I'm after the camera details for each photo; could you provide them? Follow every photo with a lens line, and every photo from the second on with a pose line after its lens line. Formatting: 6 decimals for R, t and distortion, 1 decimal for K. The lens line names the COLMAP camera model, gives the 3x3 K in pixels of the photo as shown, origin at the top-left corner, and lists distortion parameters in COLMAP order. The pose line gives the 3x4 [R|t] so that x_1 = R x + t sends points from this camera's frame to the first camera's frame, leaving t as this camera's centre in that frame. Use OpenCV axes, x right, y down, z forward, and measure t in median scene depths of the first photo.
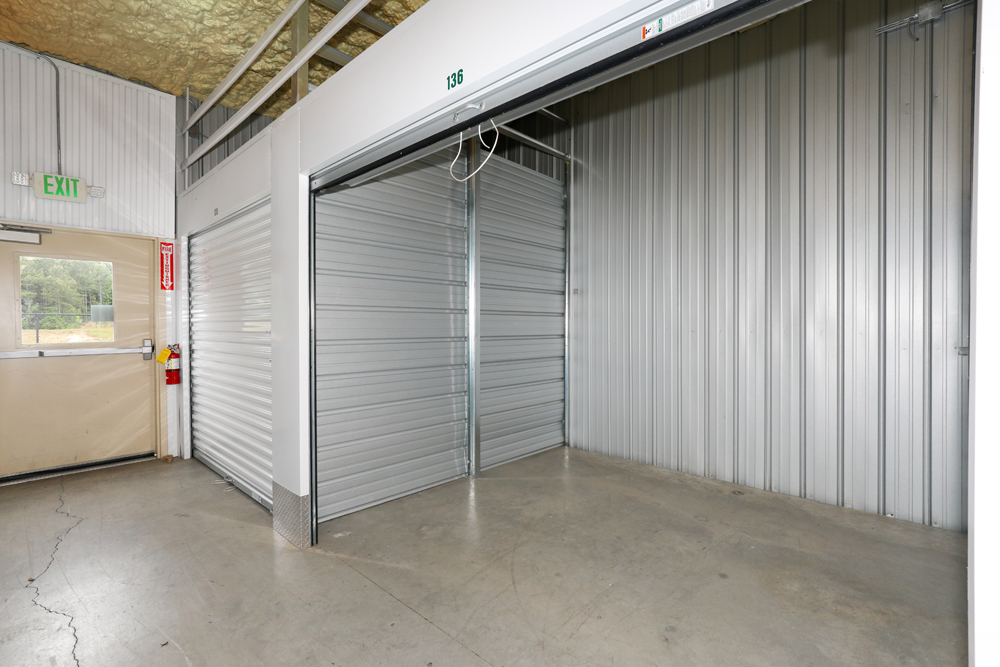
lens RADIAL K [[456.6, 0, 518.1], [0, 456.6, 336.9], [0, 0, 1]] dist [-0.011522, 0.000278]
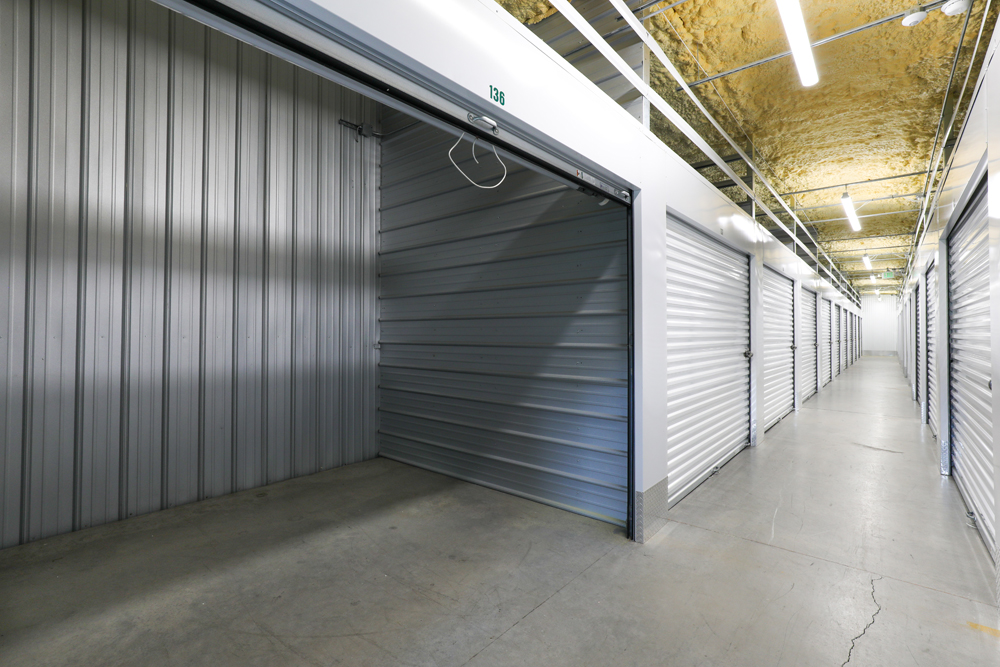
lens RADIAL K [[459.4, 0, 515.4], [0, 459.4, 321.2], [0, 0, 1]] dist [-0.000678, 0.000849]
pose [[-0.047364, 0.024507, 0.998577, -0.844335], [0.025915, 0.999393, -0.023298, -0.004486], [-0.998541, 0.024774, -0.047971, 0.712409]]
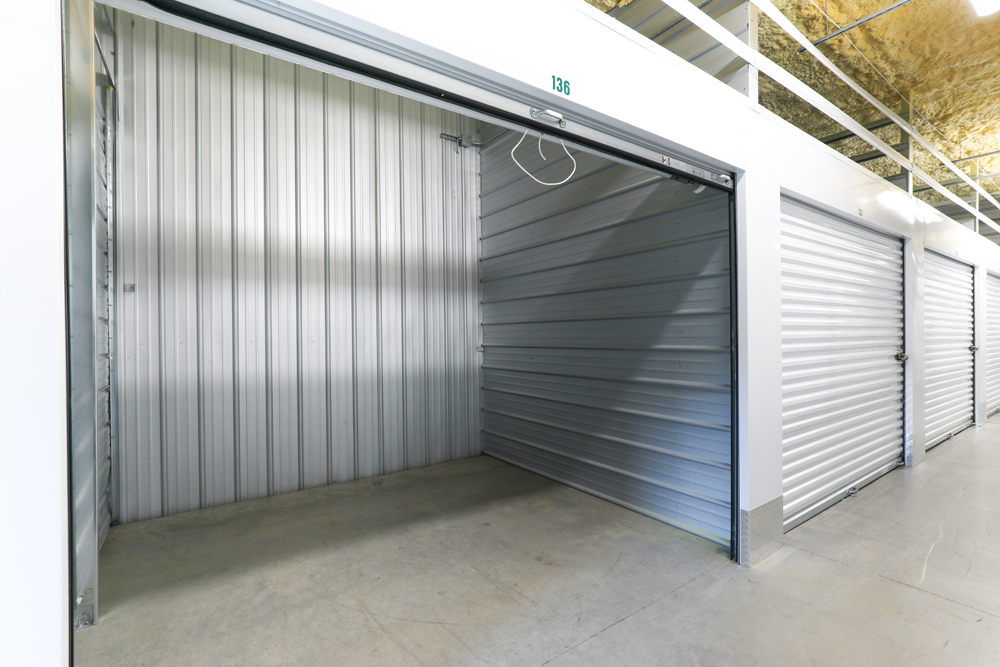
lens RADIAL K [[457.3, 0, 515.3], [0, 457.3, 334.5], [0, 0, 1]] dist [-0.011233, 0.010372]
pose [[0.205338, -0.000744, 0.978691, -0.809165], [0.036813, 0.999298, -0.006964, -0.003246], [-0.977999, 0.037459, 0.205221, 0.635047]]
